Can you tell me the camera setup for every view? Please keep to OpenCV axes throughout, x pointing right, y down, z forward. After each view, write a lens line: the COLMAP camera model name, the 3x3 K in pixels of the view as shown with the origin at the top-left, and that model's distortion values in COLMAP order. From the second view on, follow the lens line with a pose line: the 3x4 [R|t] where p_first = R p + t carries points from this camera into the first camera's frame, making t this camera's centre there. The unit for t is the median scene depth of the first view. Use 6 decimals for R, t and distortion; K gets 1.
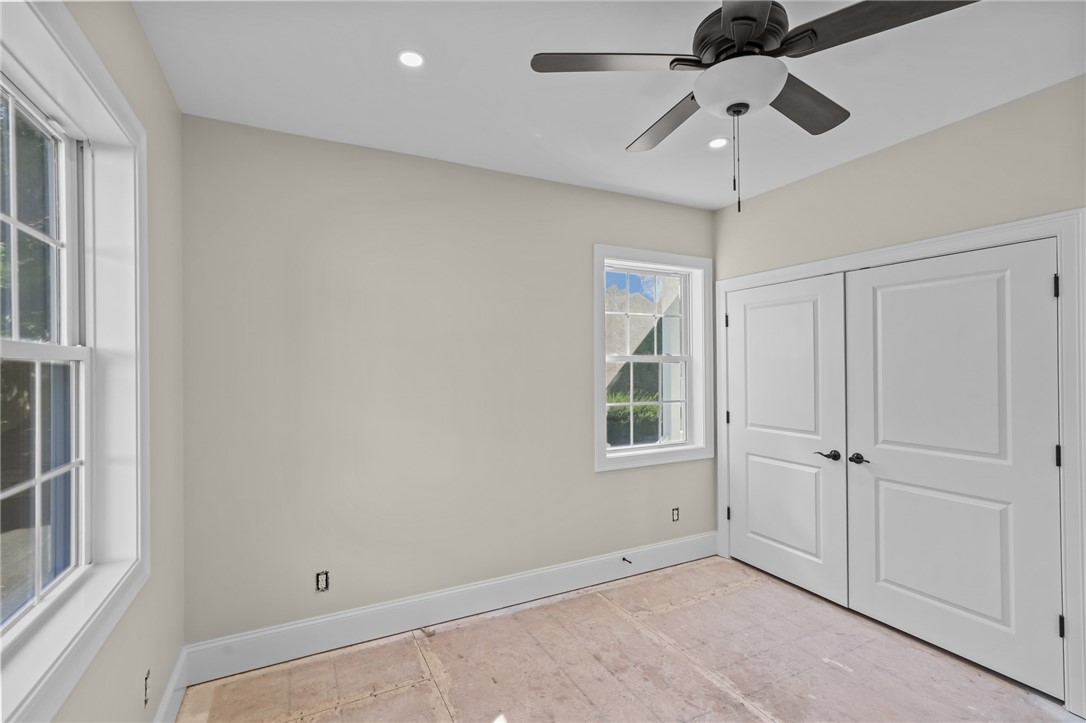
lens RADIAL K [[493.6, 0, 550.5], [0, 493.6, 364.3], [0, 0, 1]] dist [-0.017721, 0.014544]
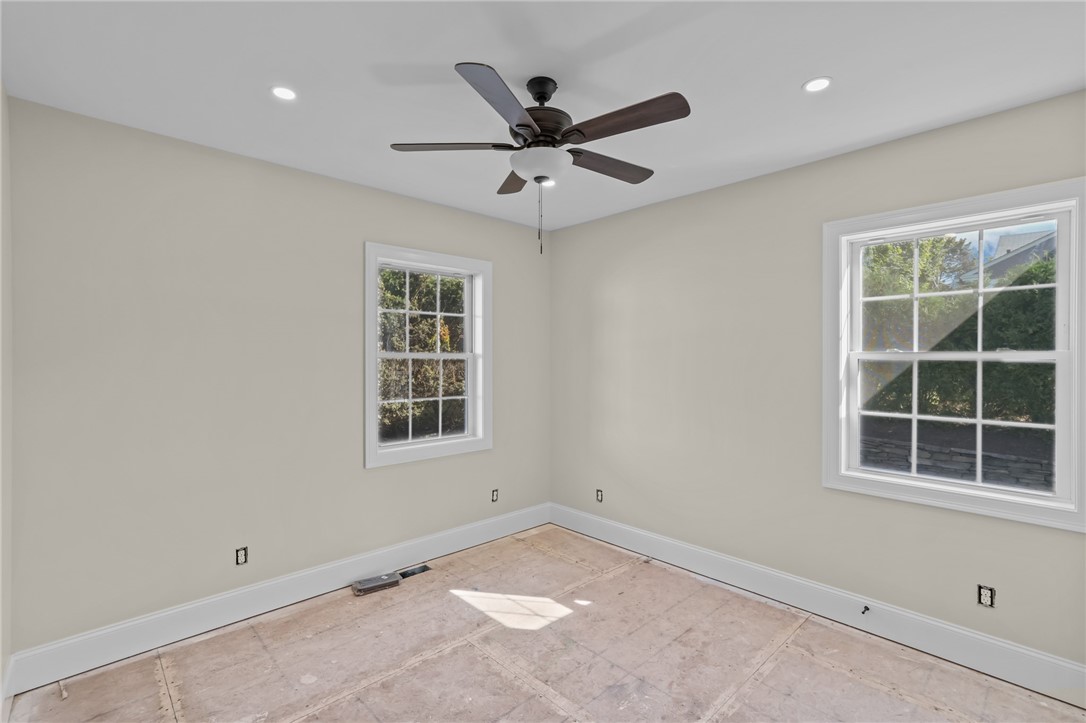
lens RADIAL K [[493.6, 0, 537.8], [0, 493.6, 360.0], [0, 0, 1]] dist [-0.017721, 0.014544]
pose [[0.278613, 0.009602, -0.960355, 0.887970], [-0.006650, 0.999945, 0.008069, -0.009448], [0.960380, 0.004138, 0.278662, 0.313040]]
